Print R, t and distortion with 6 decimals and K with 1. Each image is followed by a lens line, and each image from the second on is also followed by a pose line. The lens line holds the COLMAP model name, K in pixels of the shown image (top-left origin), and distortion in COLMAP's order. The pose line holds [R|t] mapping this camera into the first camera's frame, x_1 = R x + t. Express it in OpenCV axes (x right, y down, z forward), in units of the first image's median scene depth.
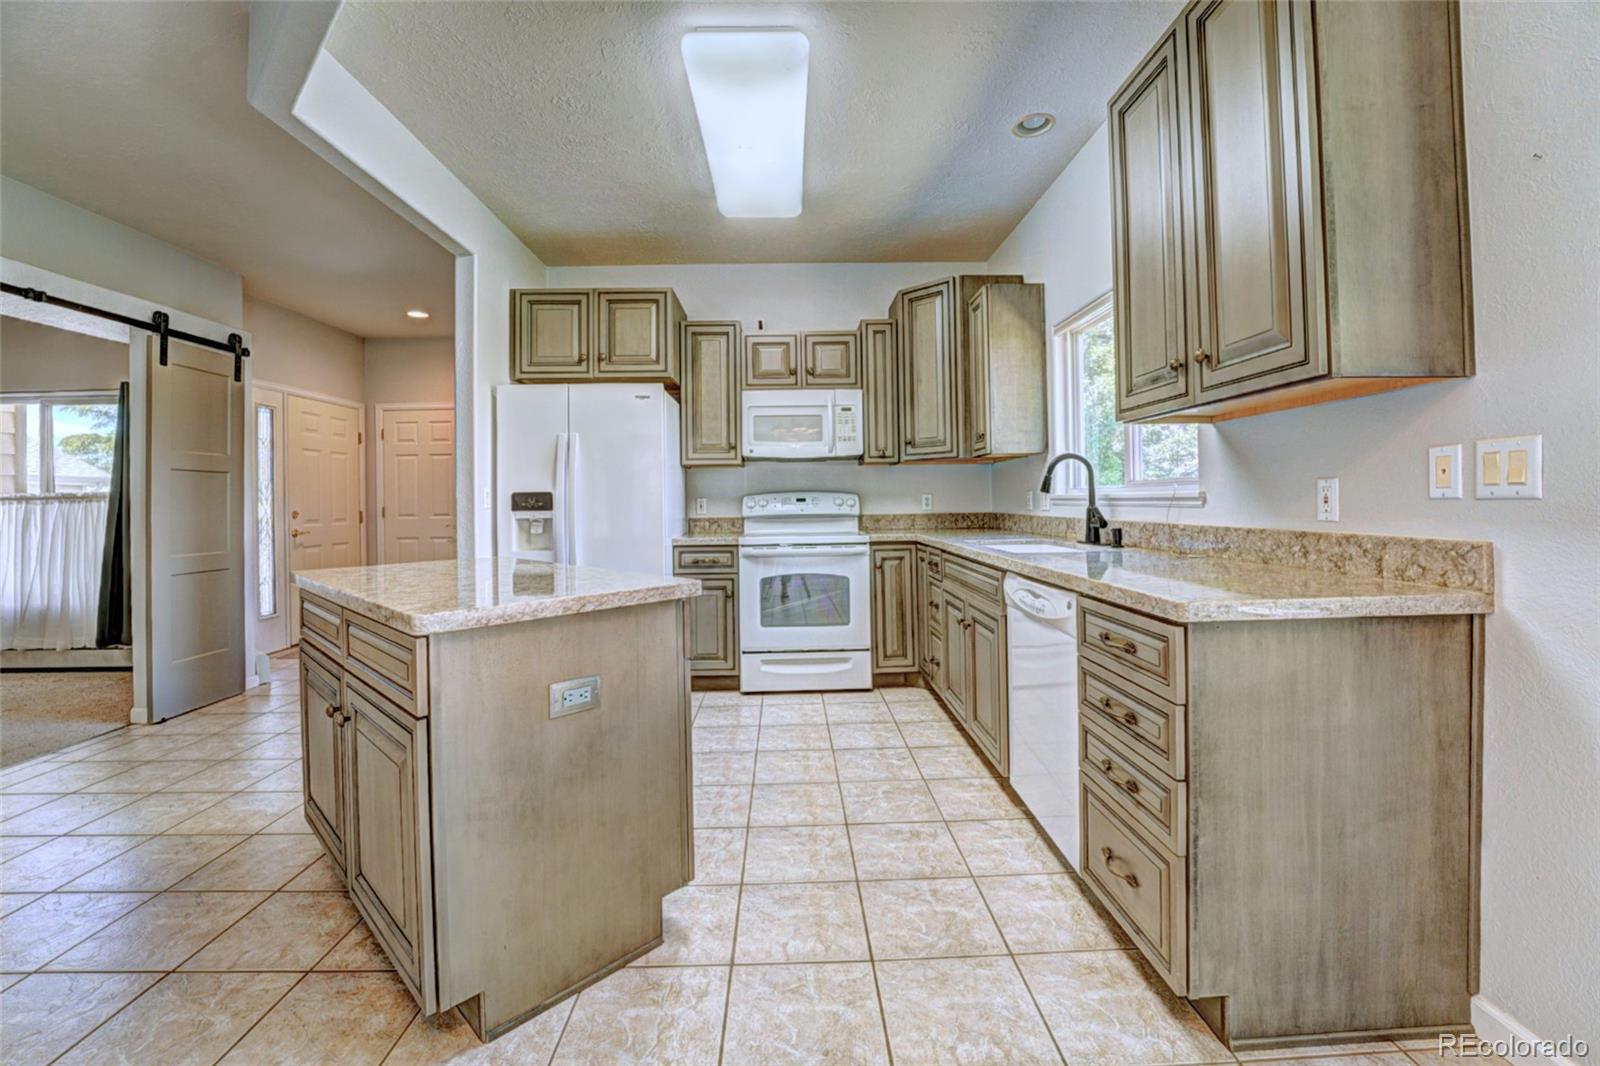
lens RADIAL K [[663.5, 0, 797.7], [0, 663.5, 500.1], [0, 0, 1]] dist [-0.026669, 0.002327]
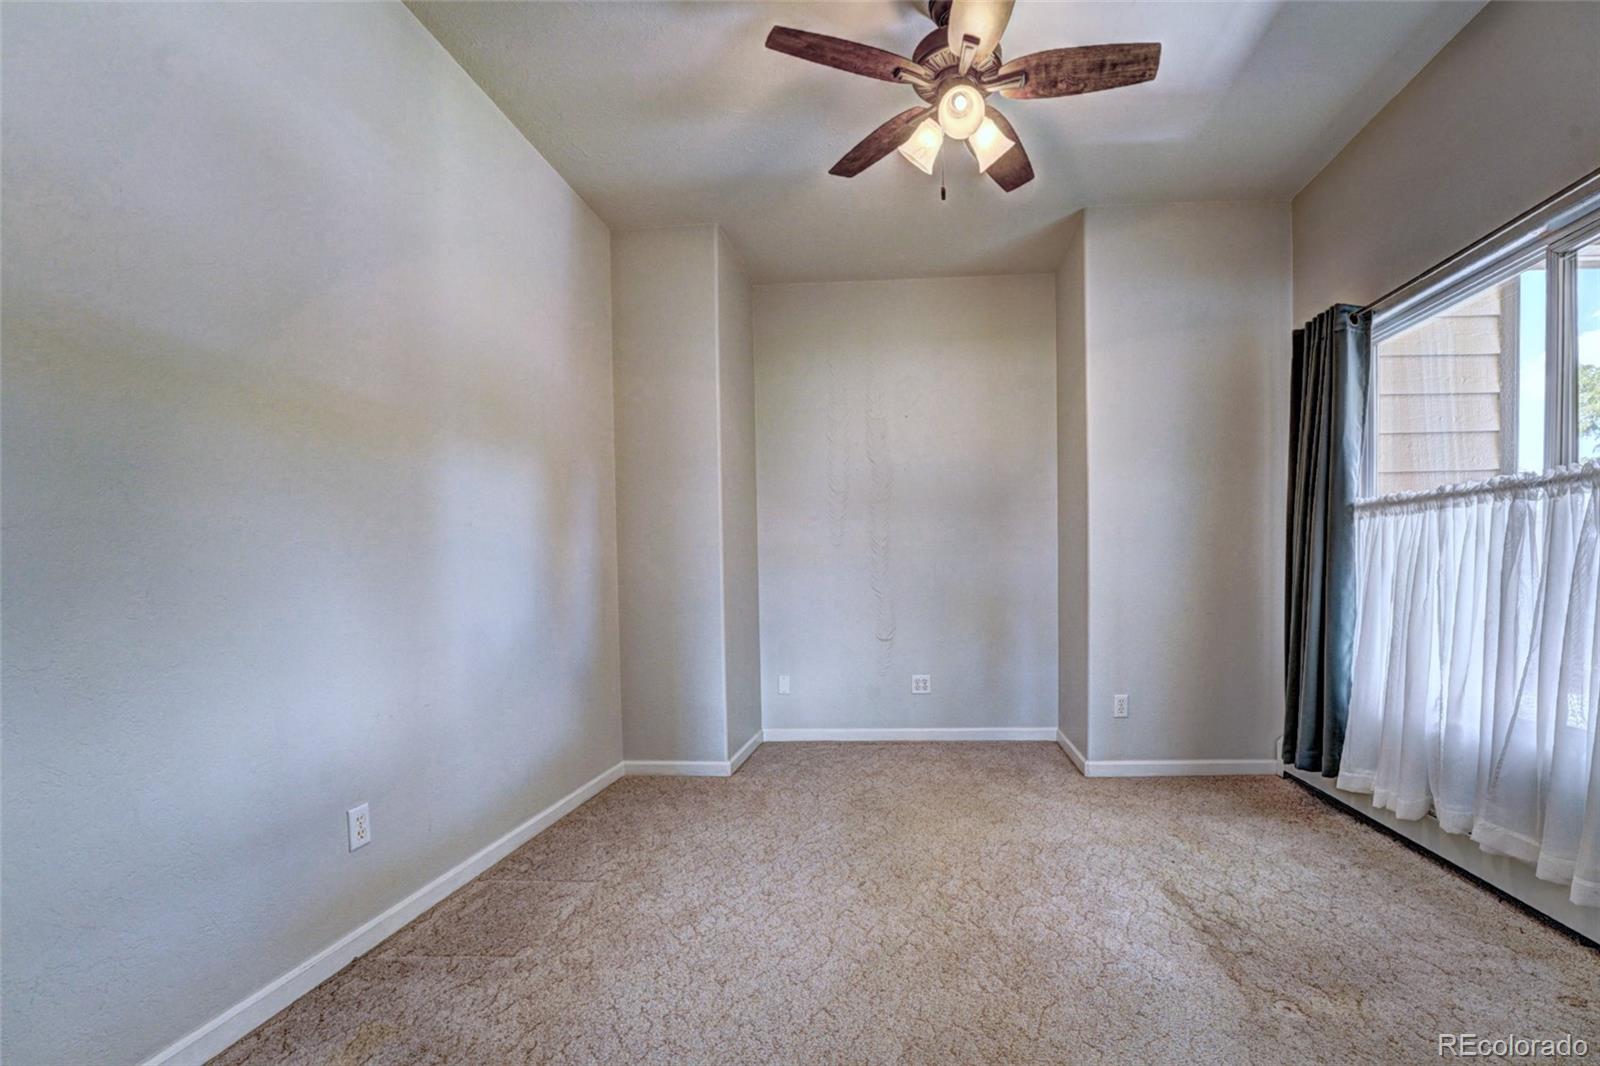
lens RADIAL K [[663.5, 0, 869.4], [0, 663.5, 582.5], [0, 0, 1]] dist [-0.026669, 0.002327]
pose [[-0.092341, 0.047750, -0.994582, -0.882141], [0.010701, 0.998839, 0.046961, 0.044735], [0.995670, -0.006306, -0.092745, 0.737901]]
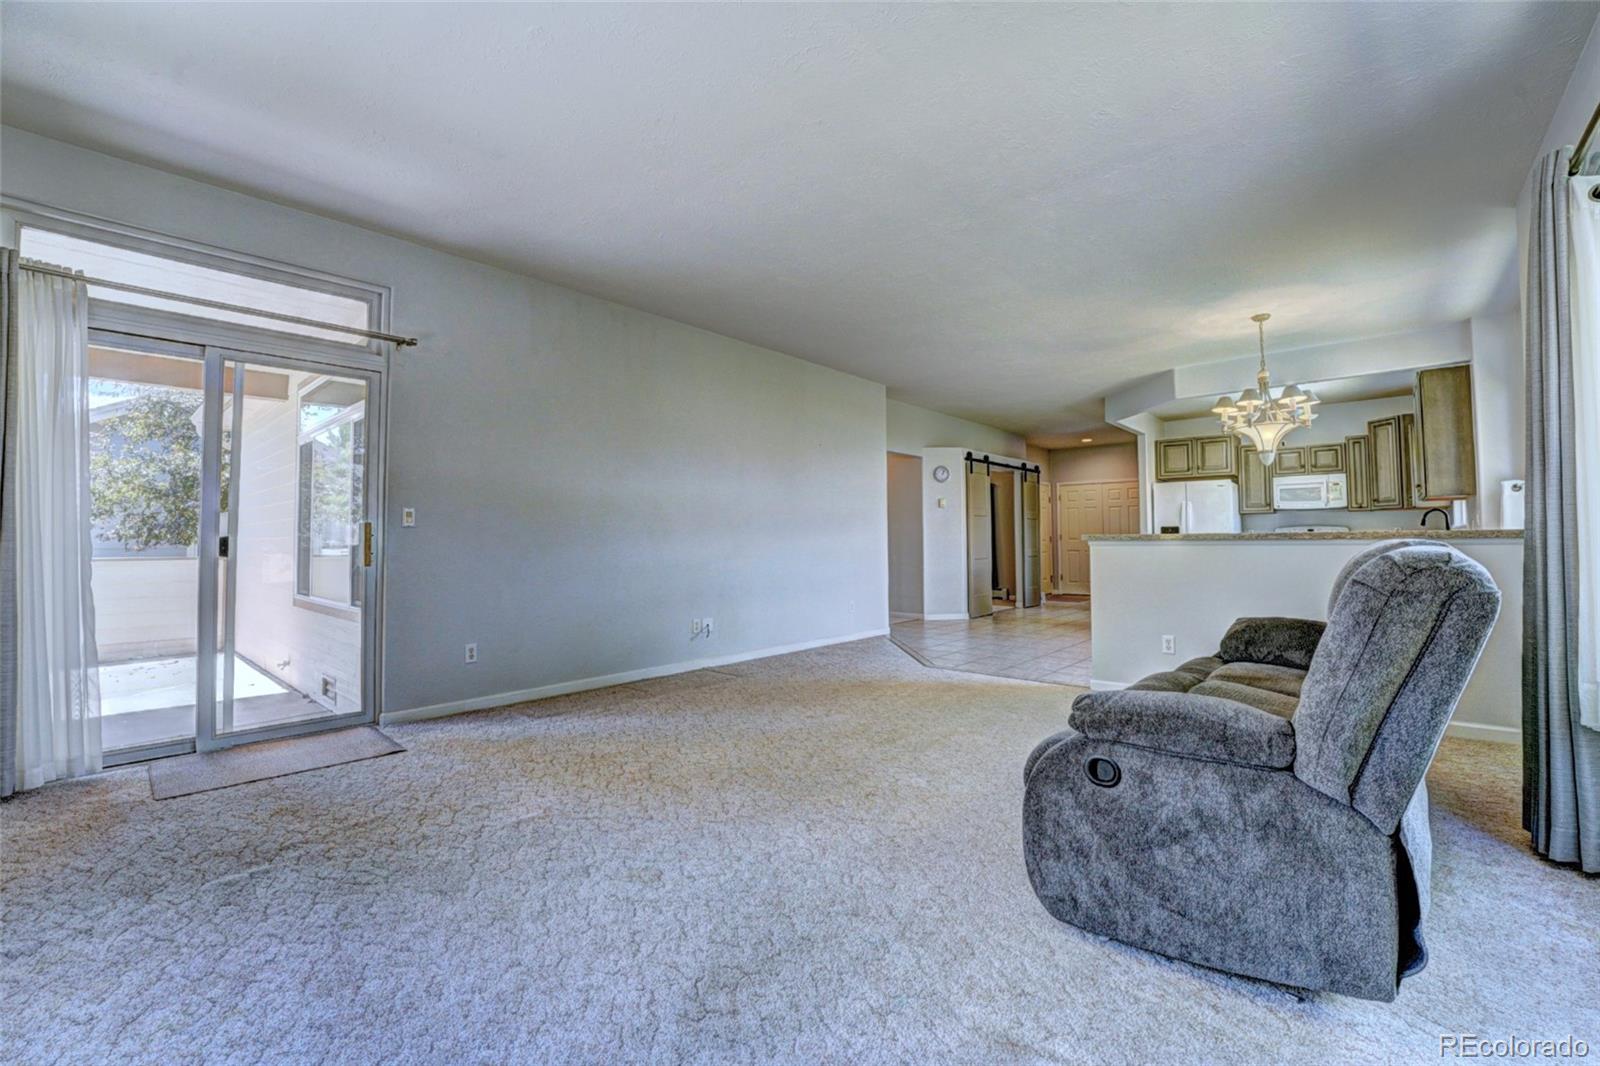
lens RADIAL K [[663.5, 0, 790.1], [0, 663.5, 517.1], [0, 0, 1]] dist [-0.026669, 0.002327]
pose [[0.724940, -0.010933, -0.688726, 0.247832], [-0.009164, 0.999632, -0.025514, 0.028925], [0.688751, 0.024807, 0.724573, -1.643635]]
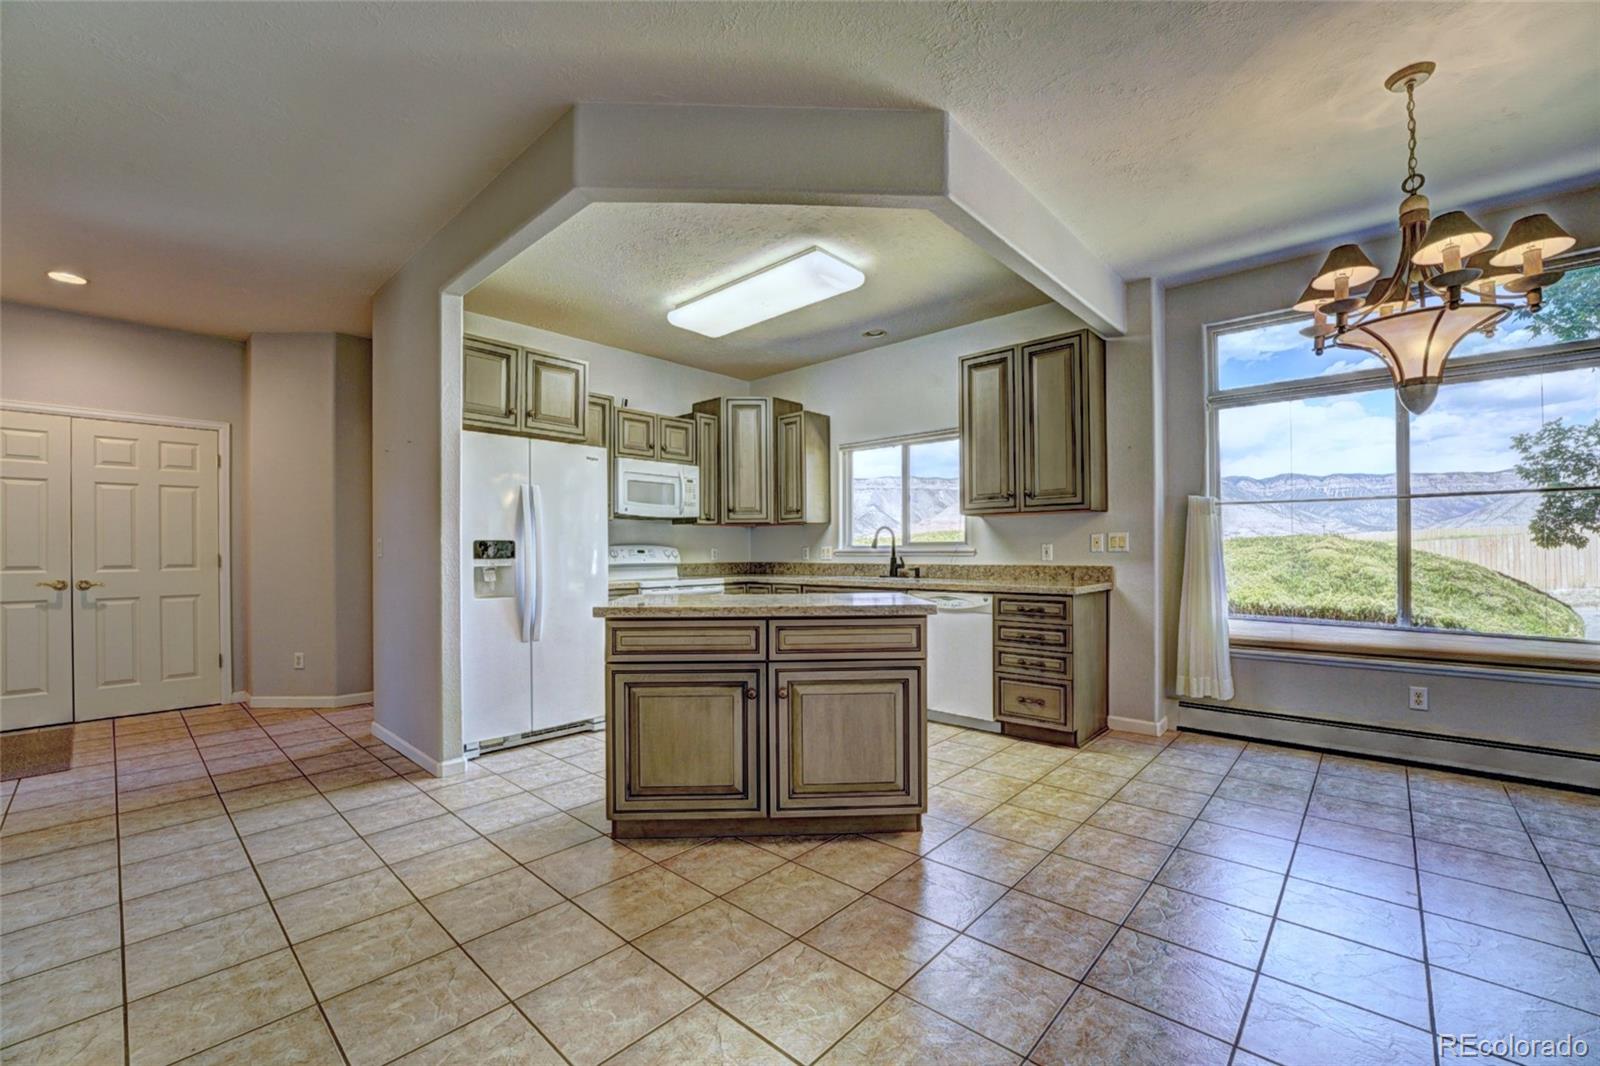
lens RADIAL K [[663.5, 0, 787.2], [0, 663.5, 549.7], [0, 0, 1]] dist [-0.026669, 0.002327]
pose [[0.691845, 0.013932, 0.721912, -0.767629], [-0.005333, 0.999885, -0.014185, 0.013492], [-0.722026, 0.005964, 0.691840, -0.022008]]
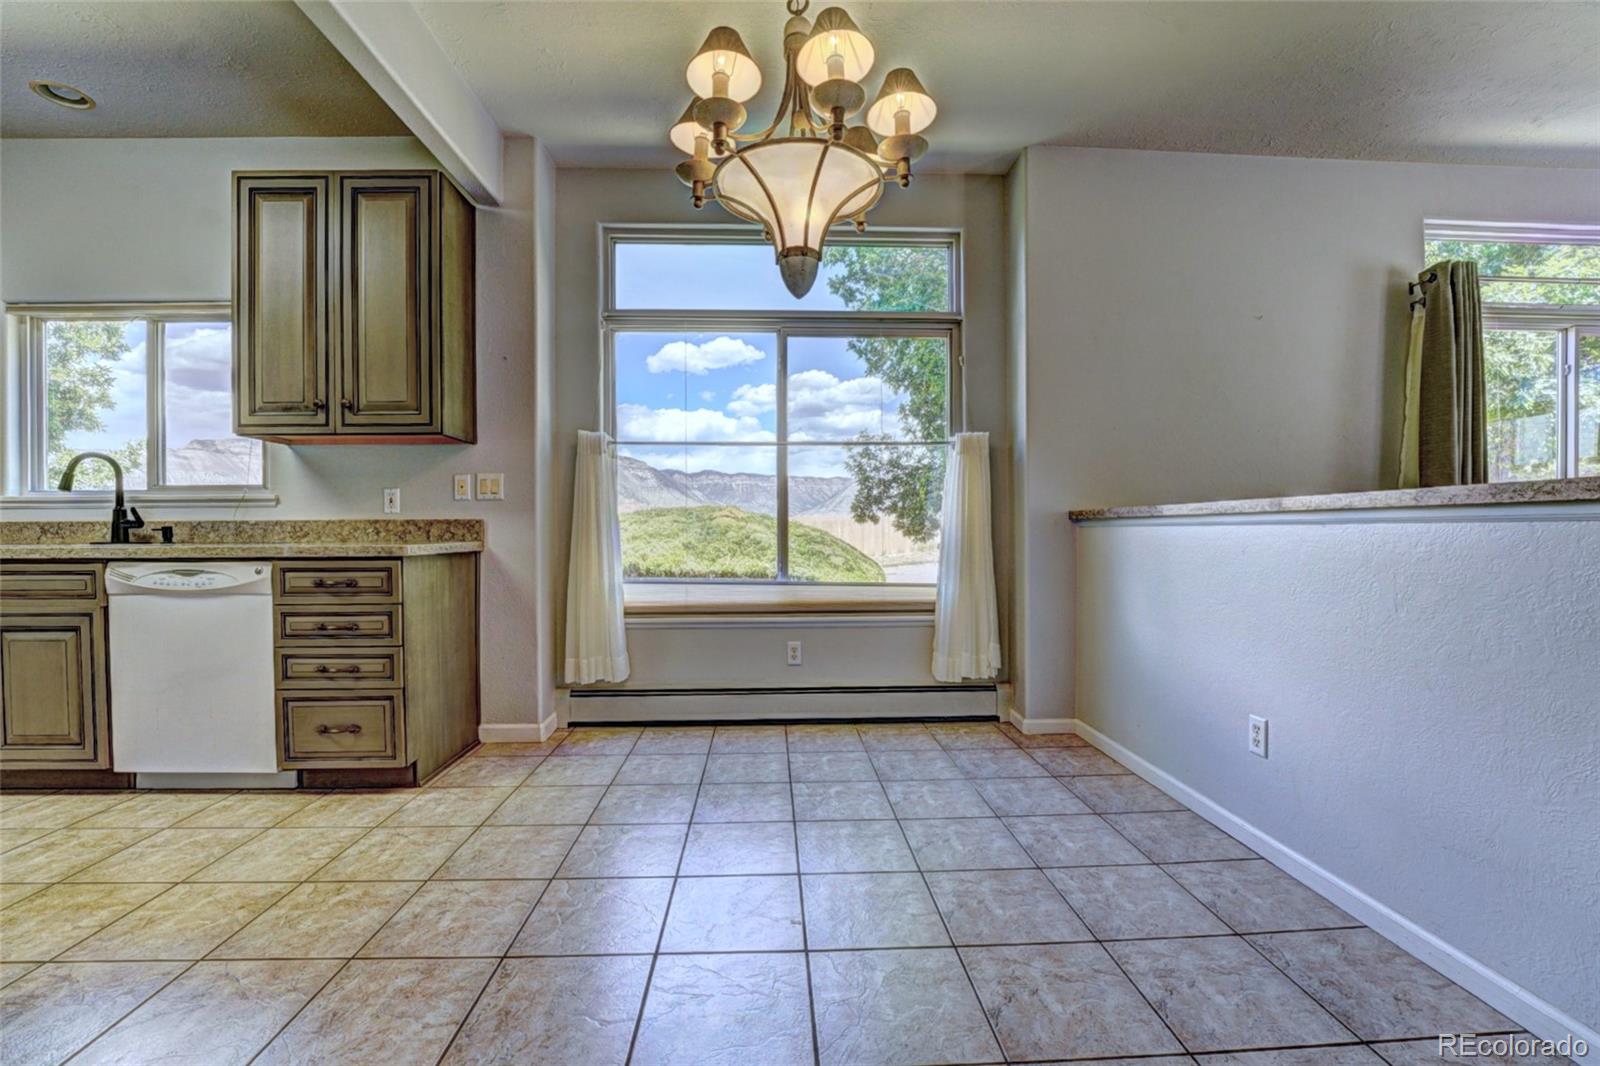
lens RADIAL K [[663.5, 0, 798.1], [0, 663.5, 542.1], [0, 0, 1]] dist [-0.026669, 0.002327]
pose [[-0.023421, -0.000295, 0.999726, -0.423063], [0.005228, 0.999986, 0.000417, 0.050308], [-0.999712, 0.005237, -0.023419, -0.017459]]
